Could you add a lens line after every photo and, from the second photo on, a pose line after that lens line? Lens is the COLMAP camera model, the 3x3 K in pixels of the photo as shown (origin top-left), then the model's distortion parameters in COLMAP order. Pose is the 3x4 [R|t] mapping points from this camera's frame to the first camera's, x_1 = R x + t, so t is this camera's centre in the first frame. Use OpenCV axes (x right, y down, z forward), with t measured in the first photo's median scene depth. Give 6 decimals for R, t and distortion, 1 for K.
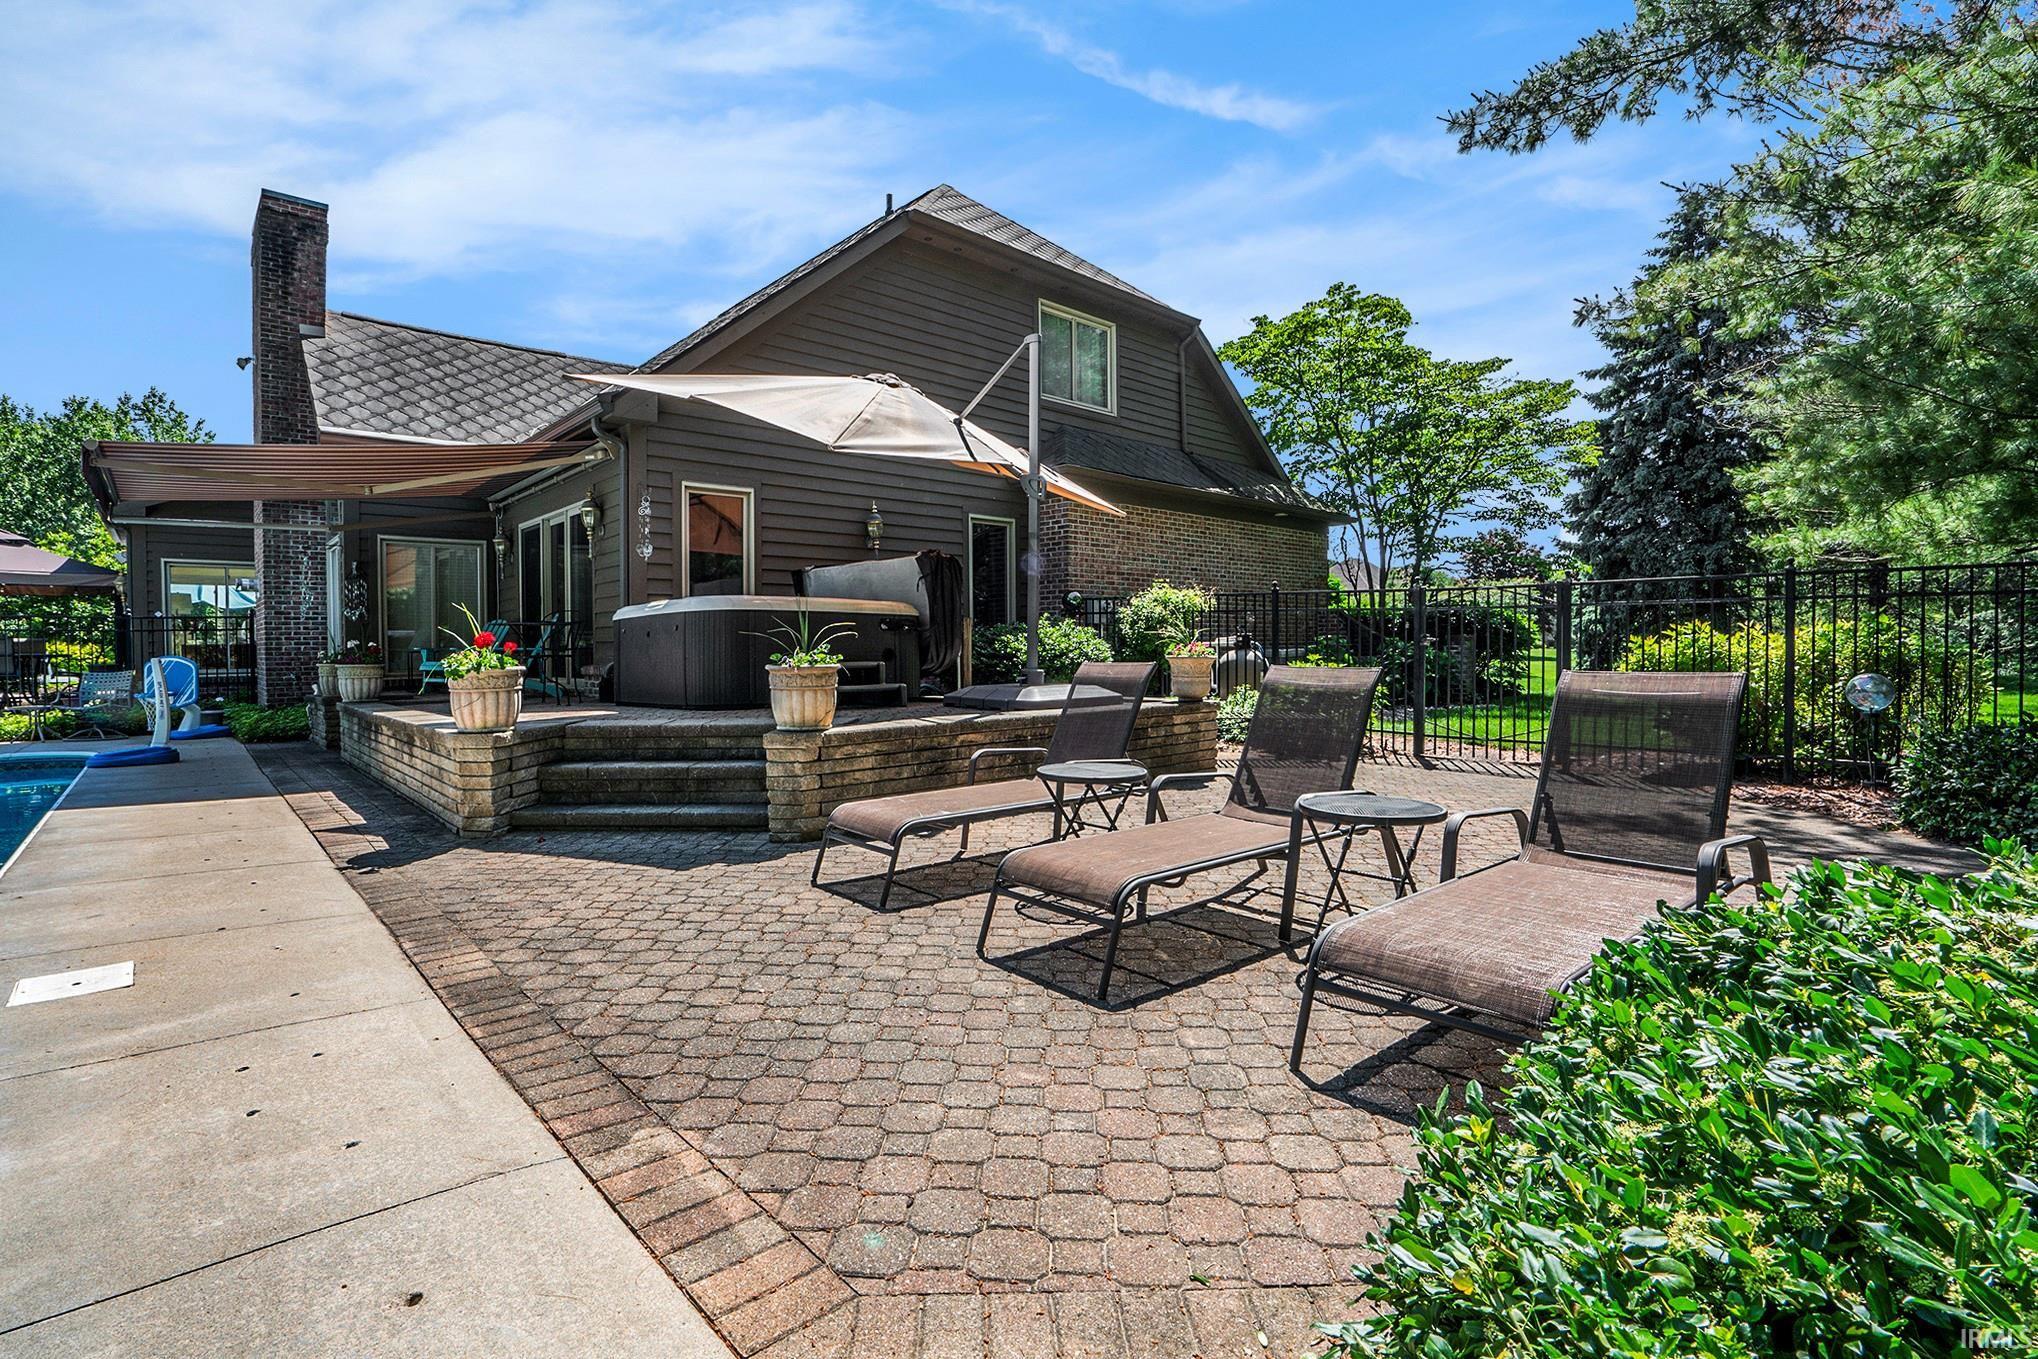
lens RADIAL K [[936.8, 0, 1019.0], [0, 936.8, 679.5], [0, 0, 1]] dist [-0.059127, 0.000845]
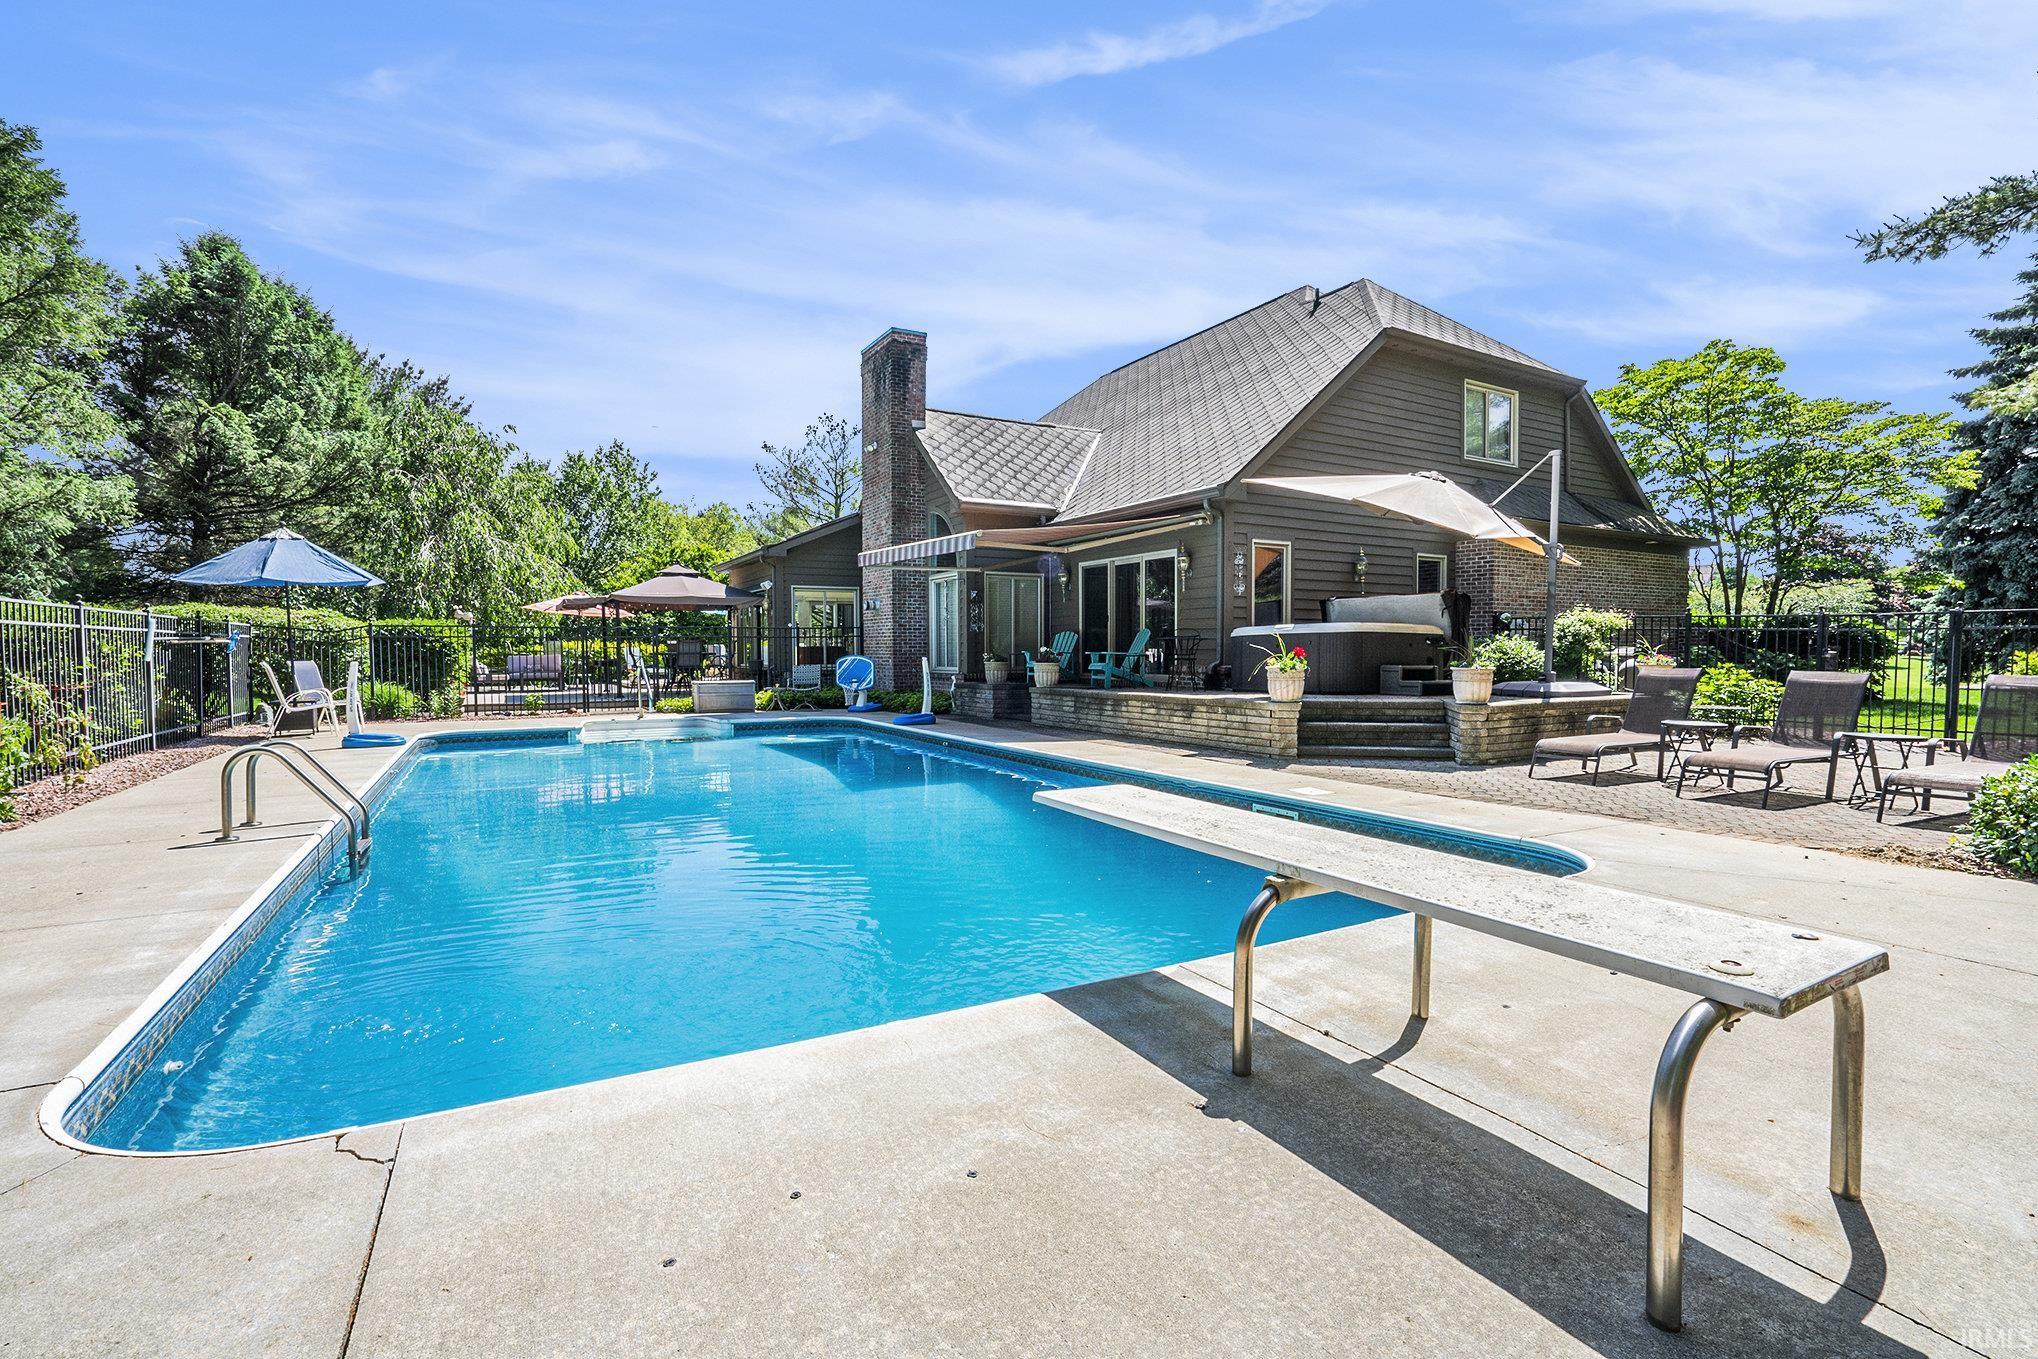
lens RADIAL K [[941.3, 0, 1016.6], [0, 941.3, 703.7], [0, 0, 1]] dist [-0.056538, 0.012415]
pose [[0.971977, 0.019353, -0.234279, -0.246205], [-0.014002, 0.999602, 0.024482, 0.008340], [0.234659, -0.020516, 0.971861, -0.344156]]
